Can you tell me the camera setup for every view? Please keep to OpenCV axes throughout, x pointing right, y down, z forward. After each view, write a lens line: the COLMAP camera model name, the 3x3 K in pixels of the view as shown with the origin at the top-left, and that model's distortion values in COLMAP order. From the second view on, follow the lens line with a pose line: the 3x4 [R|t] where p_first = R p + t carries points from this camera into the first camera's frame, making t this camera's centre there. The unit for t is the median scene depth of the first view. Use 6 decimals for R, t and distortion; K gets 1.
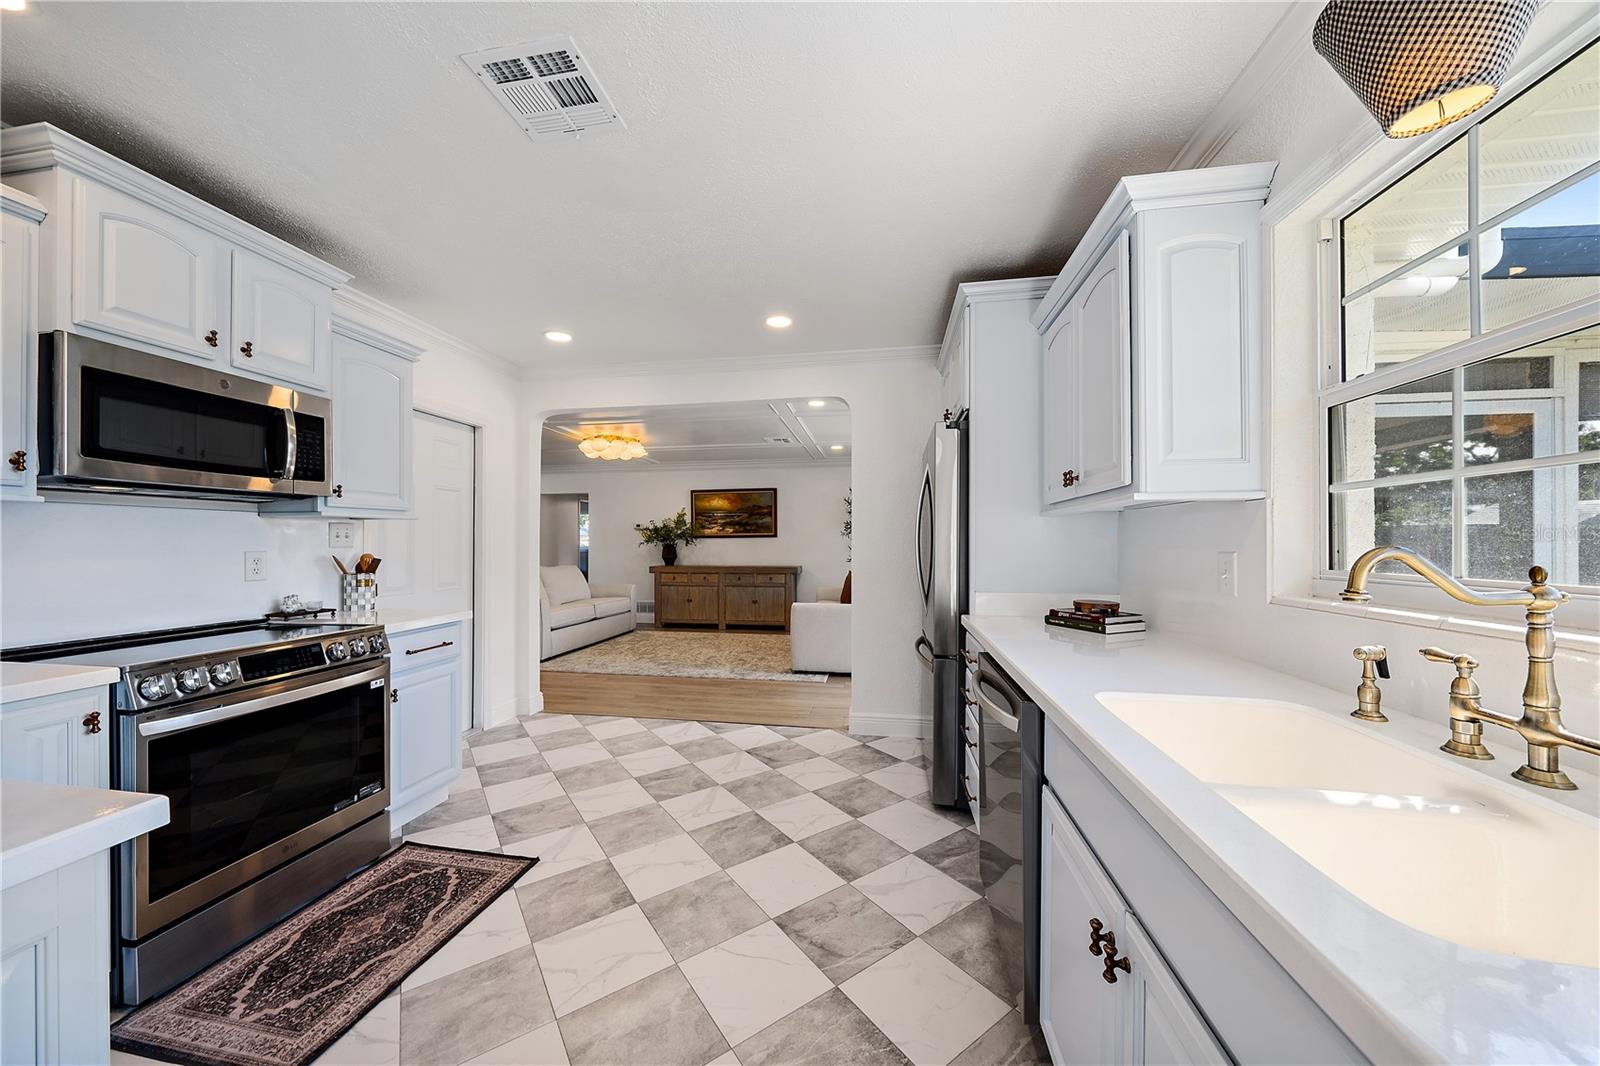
lens RADIAL K [[547.6, 0, 791.6], [0, 547.6, 538.7], [0, 0, 1]] dist [-0.007385, -0.000050]
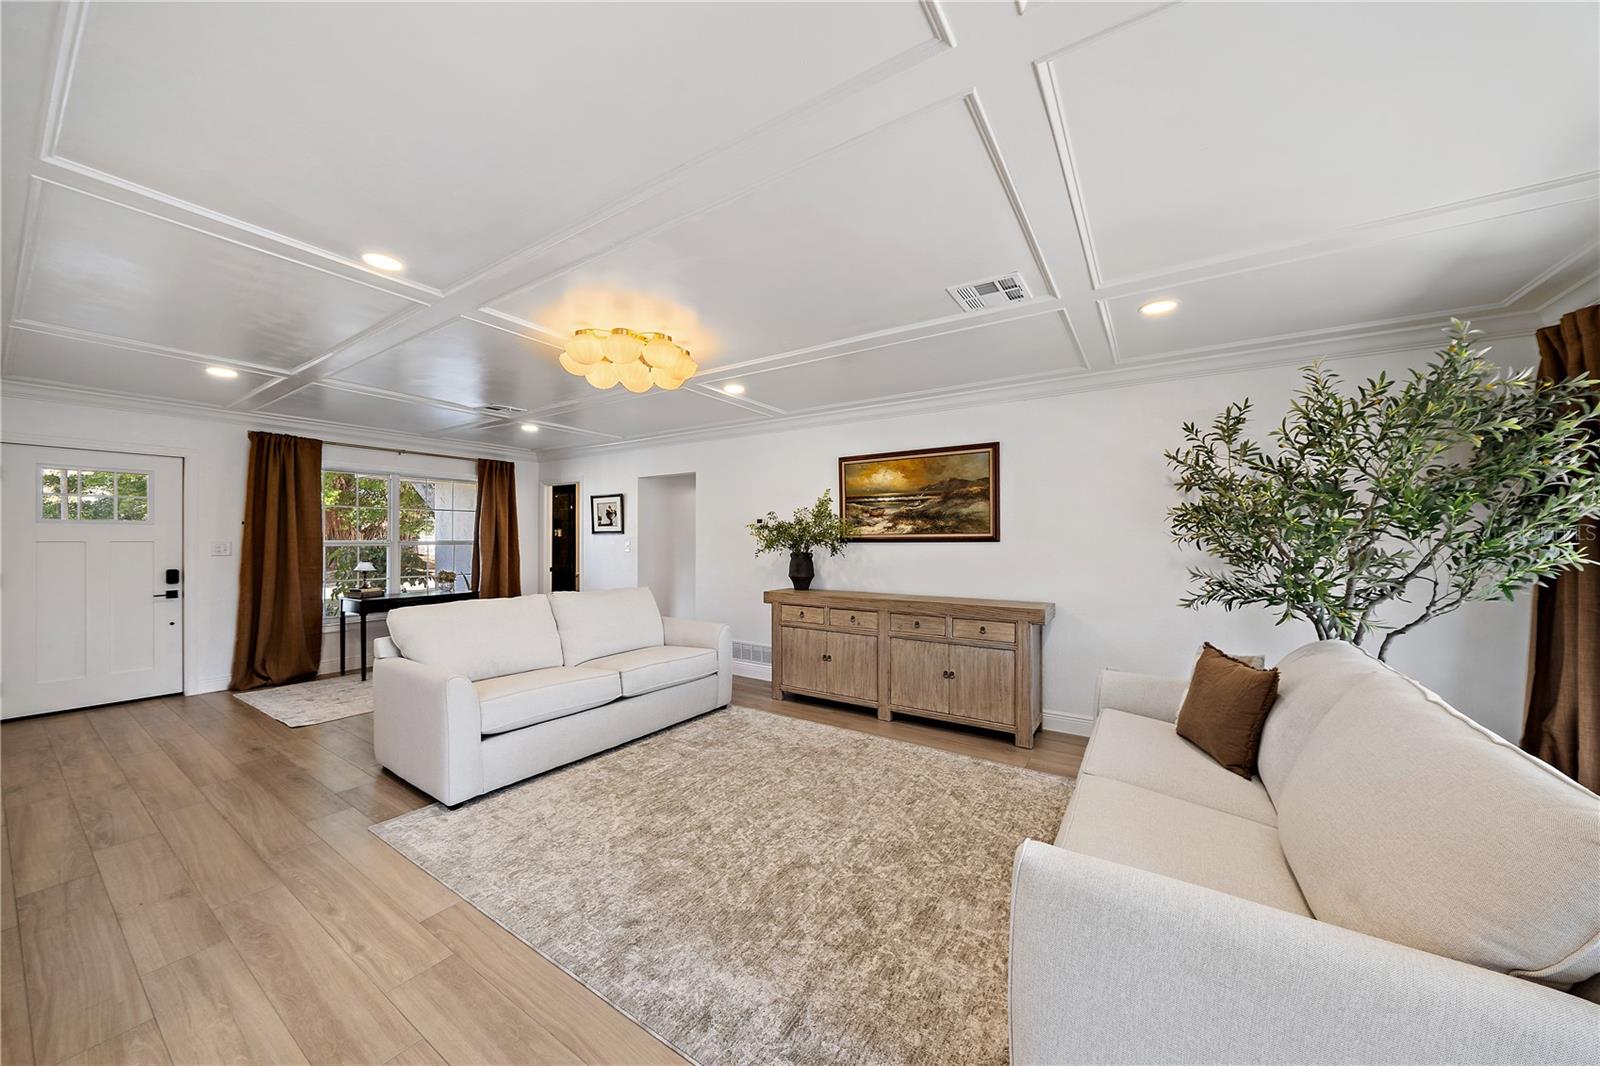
lens RADIAL K [[547.6, 0, 794.2], [0, 547.6, 539.7], [0, 0, 1]] dist [-0.007385, -0.000050]
pose [[0.915174, 0.005034, -0.403029, 0.002930], [-0.001558, 0.999959, 0.008953, -0.009581], [0.403057, -0.007565, 0.915144, 0.517324]]
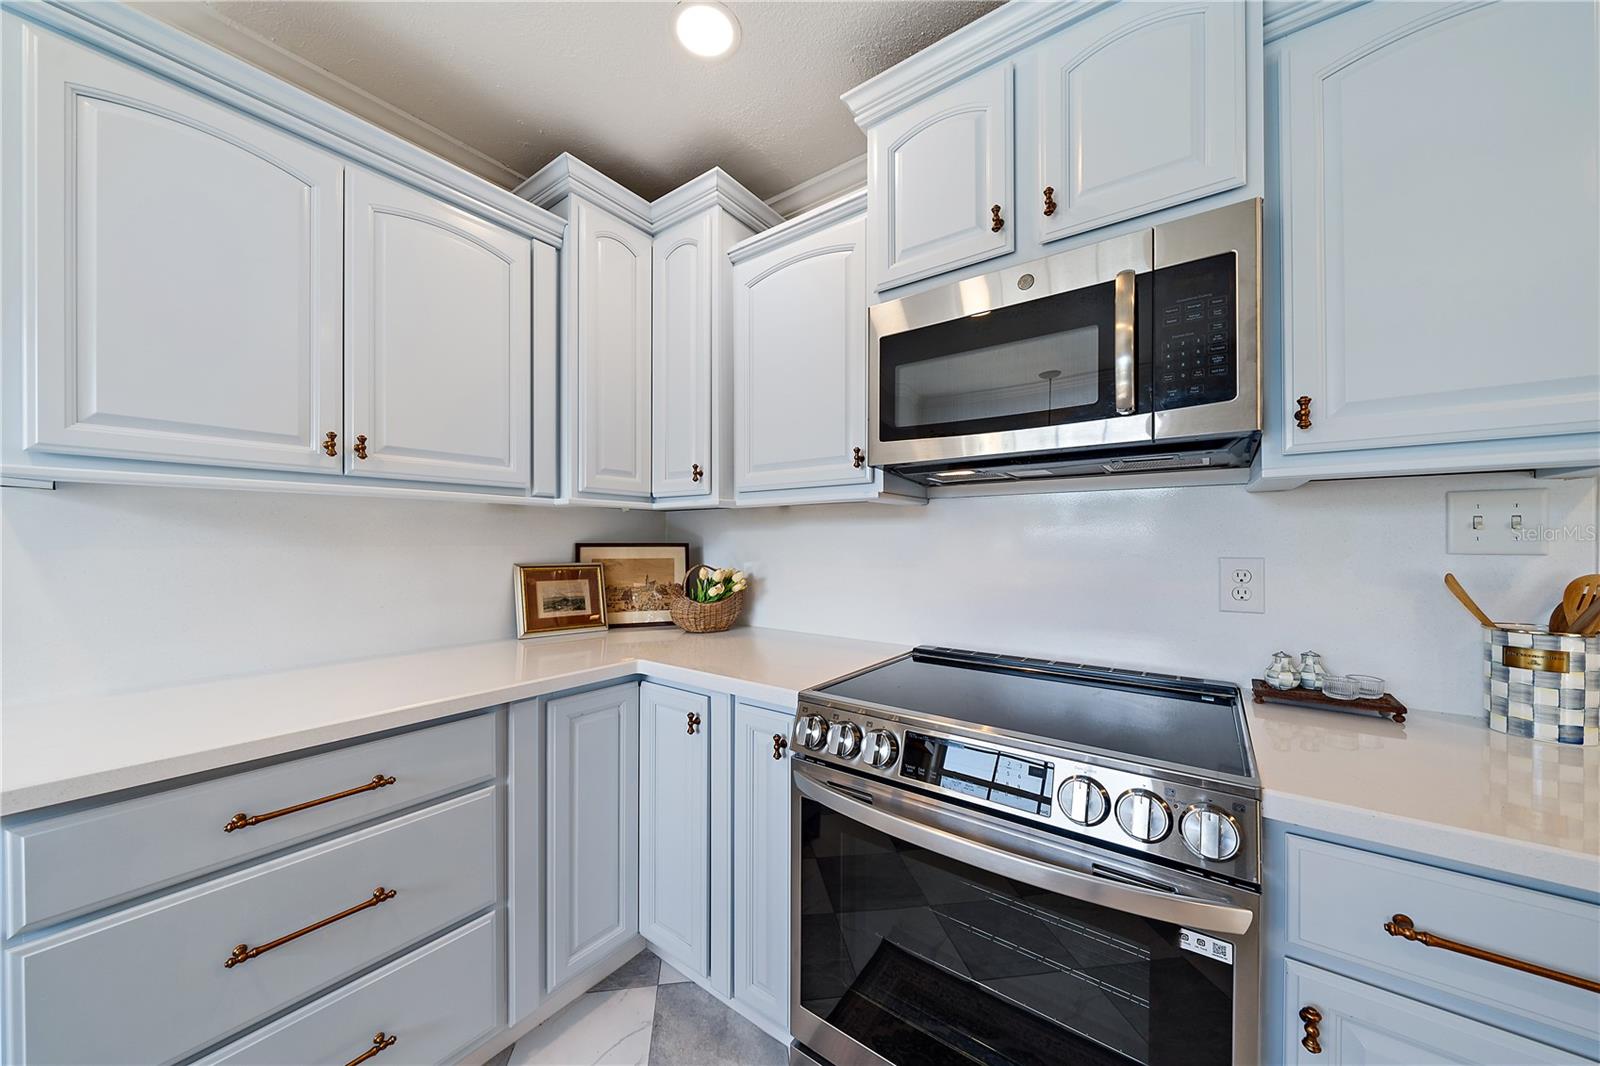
lens RADIAL K [[547.6, 0, 797.2], [0, 547.6, 541.9], [0, 0, 1]] dist [-0.007385, -0.000050]
pose [[-0.448940, 0.004093, -0.893553, -0.093965], [0.005935, 0.999981, 0.001598, 0.001252], [0.893542, -0.004586, -0.448956, 0.260738]]
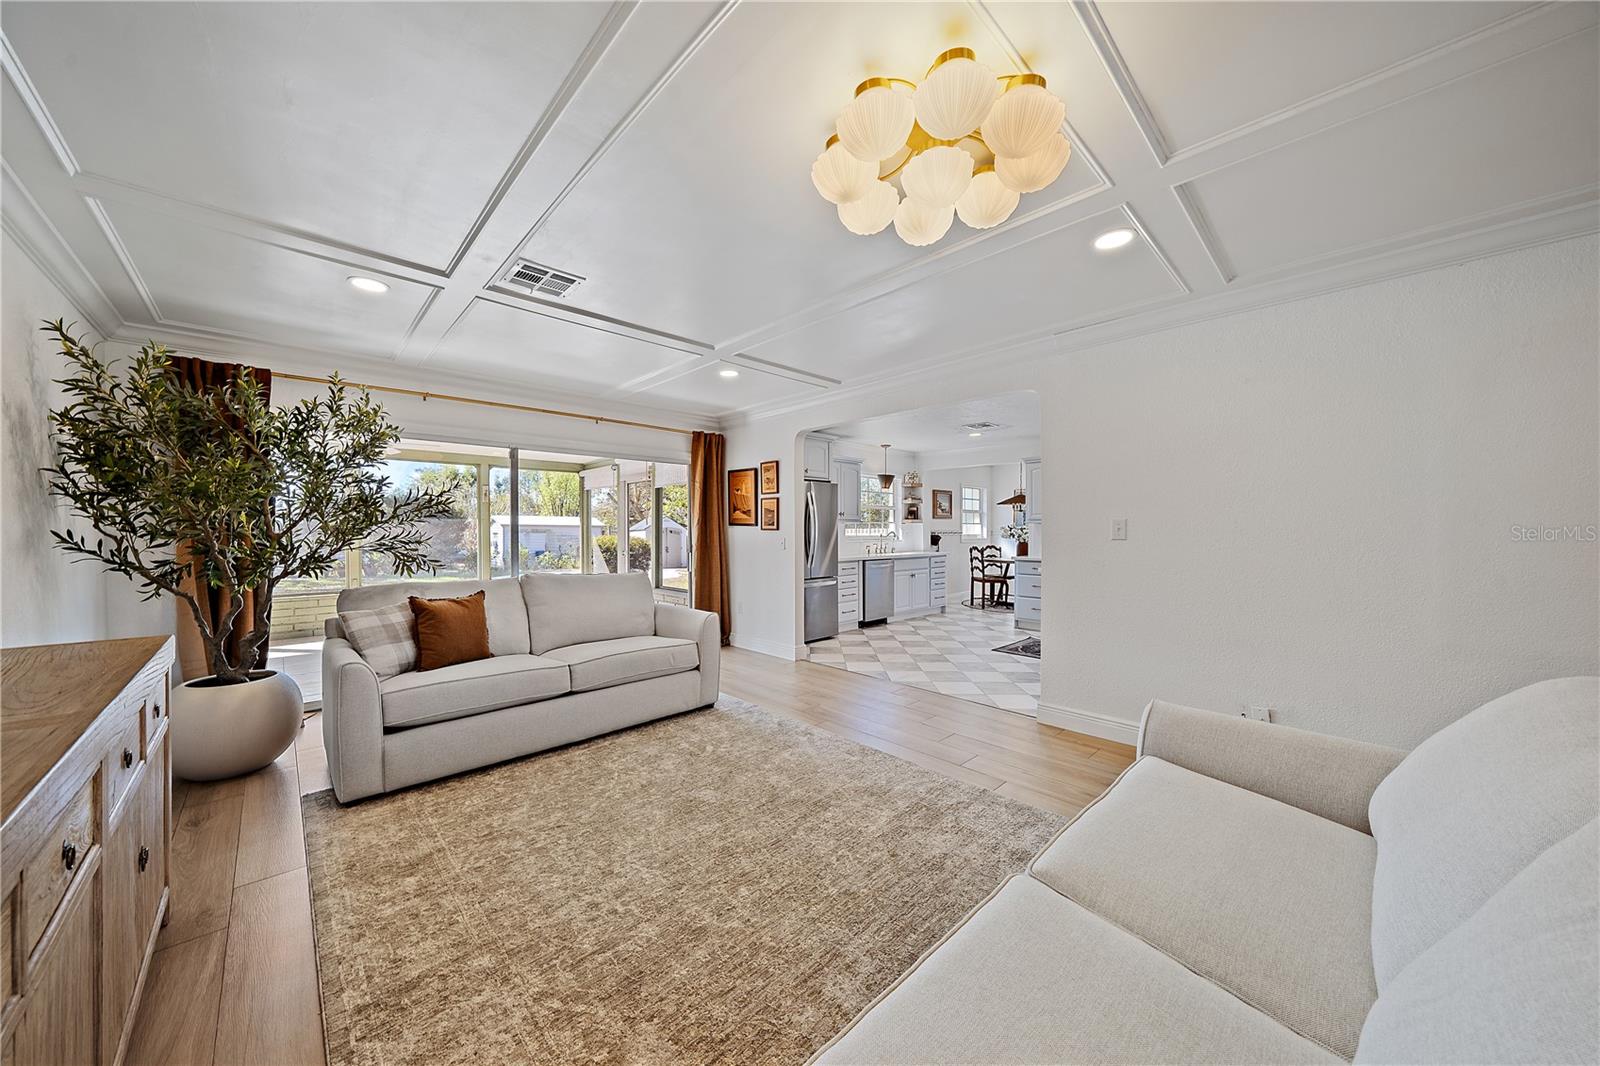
lens RADIAL K [[547.6, 0, 794.8], [0, 547.6, 533.8], [0, 0, 1]] dist [-0.007385, -0.000050]
pose [[-0.805646, 0.000647, 0.592397, -0.359295], [-0.001676, 0.999993, -0.003372, 0.008915], [-0.592395, -0.003709, -0.805639, 1.052215]]
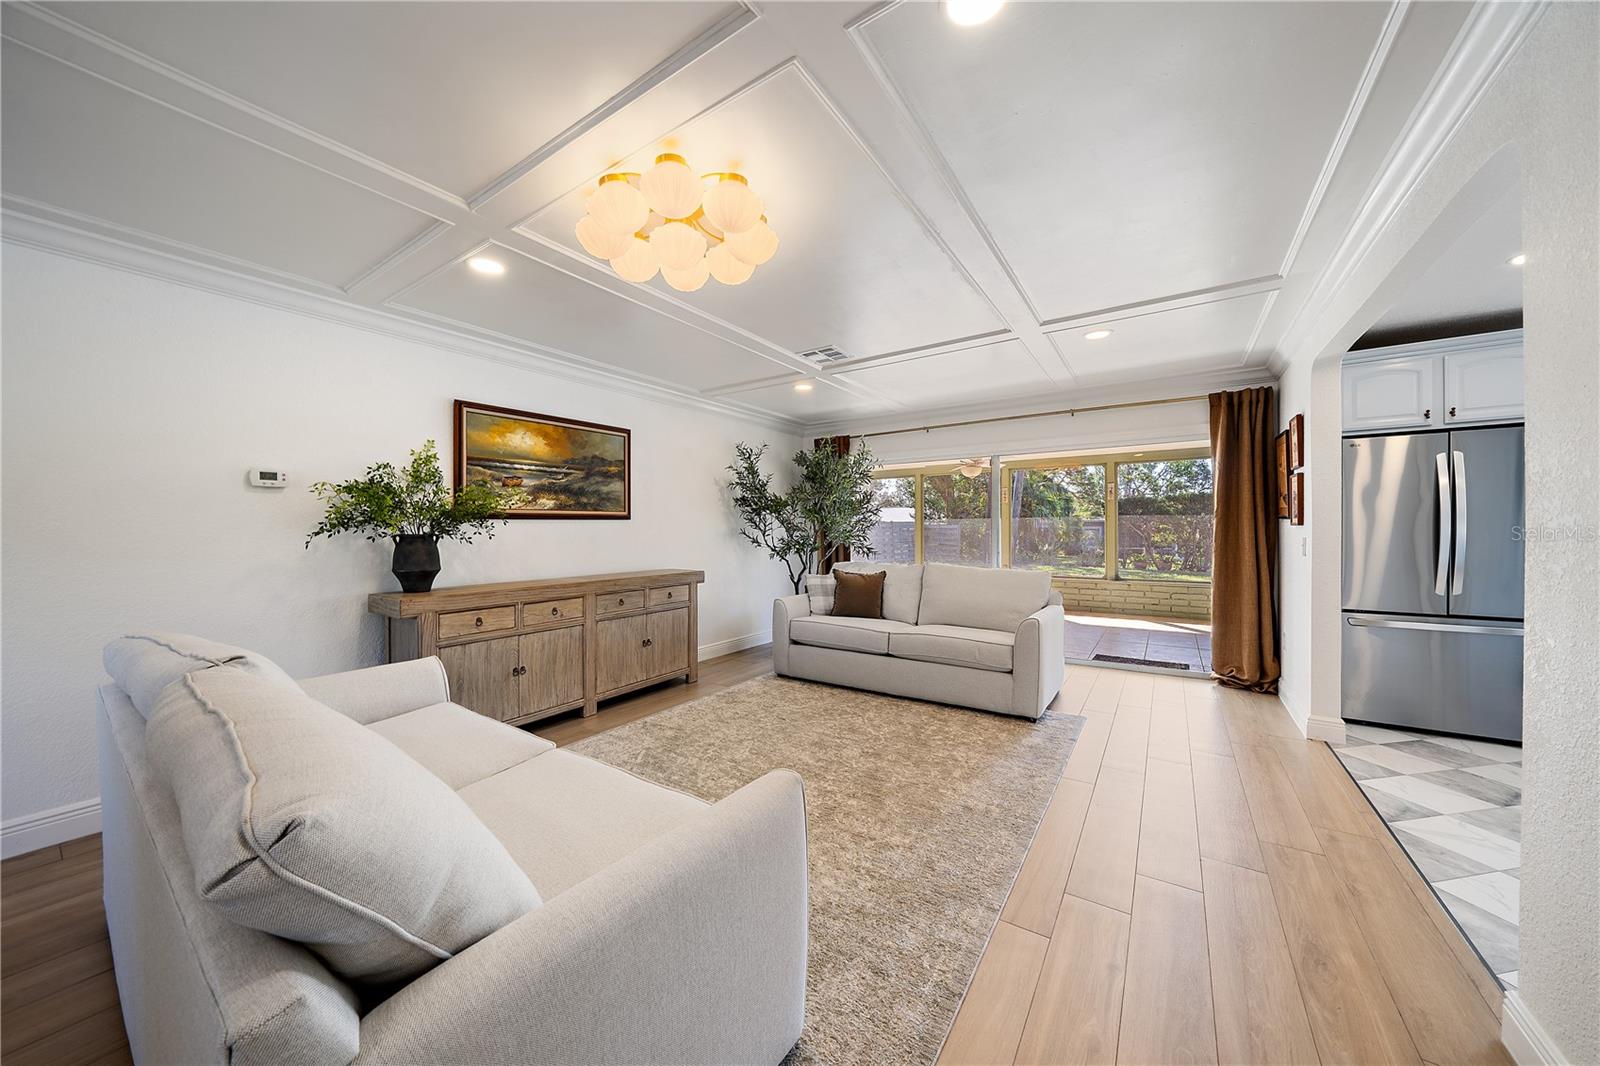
lens RADIAL K [[547.6, 0, 792.0], [0, 547.6, 532.7], [0, 0, 1]] dist [-0.007385, -0.000050]
pose [[0.418481, -0.004522, 0.908214, -0.499519], [-0.004135, 0.999968, 0.006885, 0.006493], [-0.908216, -0.006637, 0.418449, 0.680670]]
